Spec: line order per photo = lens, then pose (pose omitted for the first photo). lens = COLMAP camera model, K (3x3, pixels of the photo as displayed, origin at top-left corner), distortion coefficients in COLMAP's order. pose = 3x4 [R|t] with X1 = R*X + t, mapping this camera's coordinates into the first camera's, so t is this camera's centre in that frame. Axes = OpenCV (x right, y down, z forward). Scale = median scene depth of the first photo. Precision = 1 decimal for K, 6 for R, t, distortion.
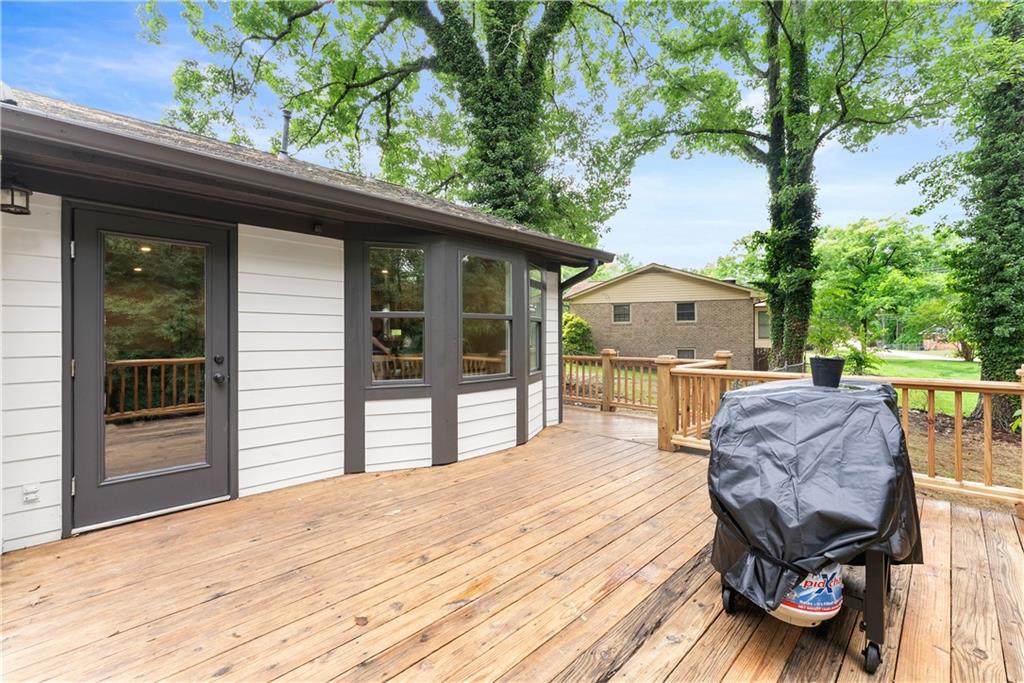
lens RADIAL K [[417.7, 0, 515.9], [0, 417.7, 336.6], [0, 0, 1]] dist [-0.000099, 0.000164]
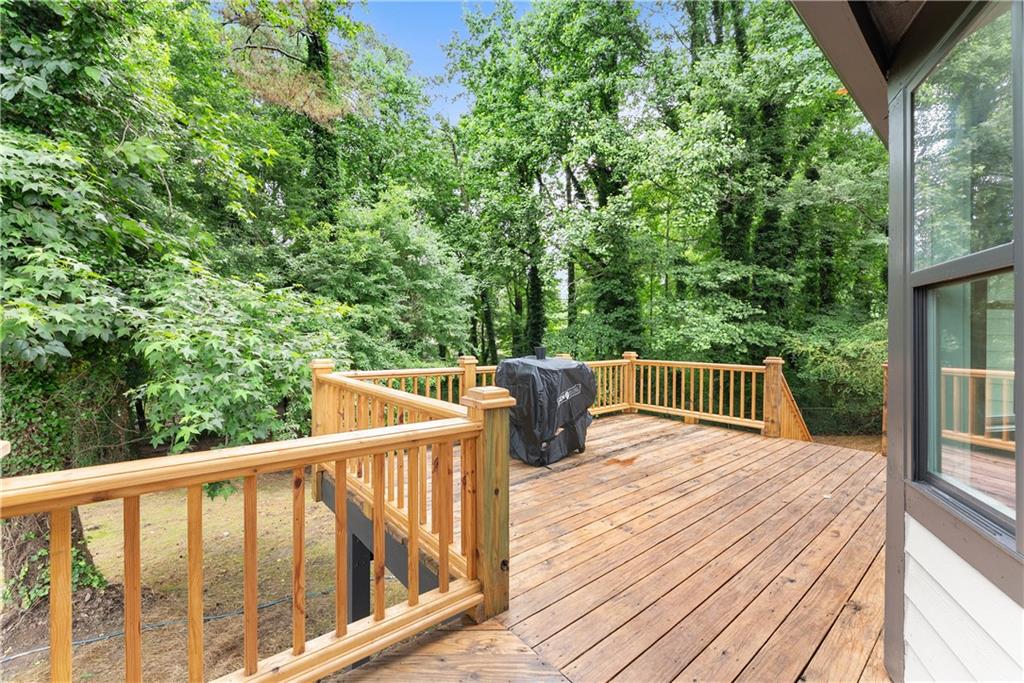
lens RADIAL K [[417.7, 0, 515.9], [0, 417.7, 336.6], [0, 0, 1]] dist [-0.000099, 0.000164]
pose [[-0.998004, -0.001402, 0.063131, 0.509122], [-0.000839, 0.999960, 0.008930, -0.016967], [-0.063141, 0.008859, -0.997965, 2.348396]]
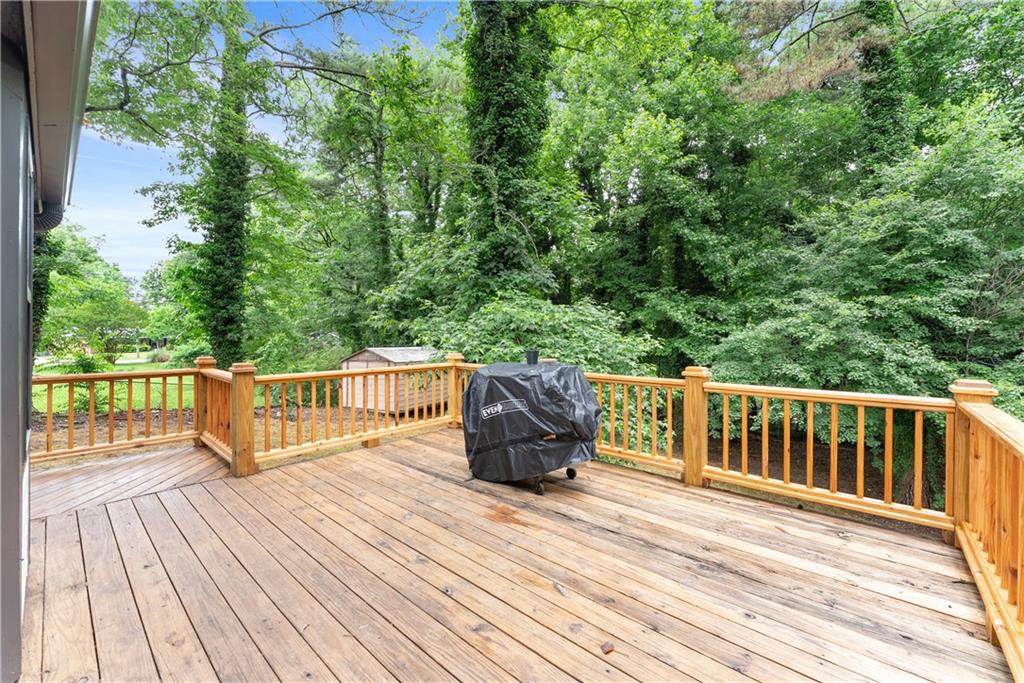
lens RADIAL K [[417.7, 0, 515.9], [0, 417.7, 336.6], [0, 0, 1]] dist [-0.000099, 0.000164]
pose [[-0.075912, 0.005084, 0.997102, -0.856444], [0.008314, 0.999955, -0.004466, -0.000251], [-0.997080, 0.007951, -0.075950, 0.851446]]
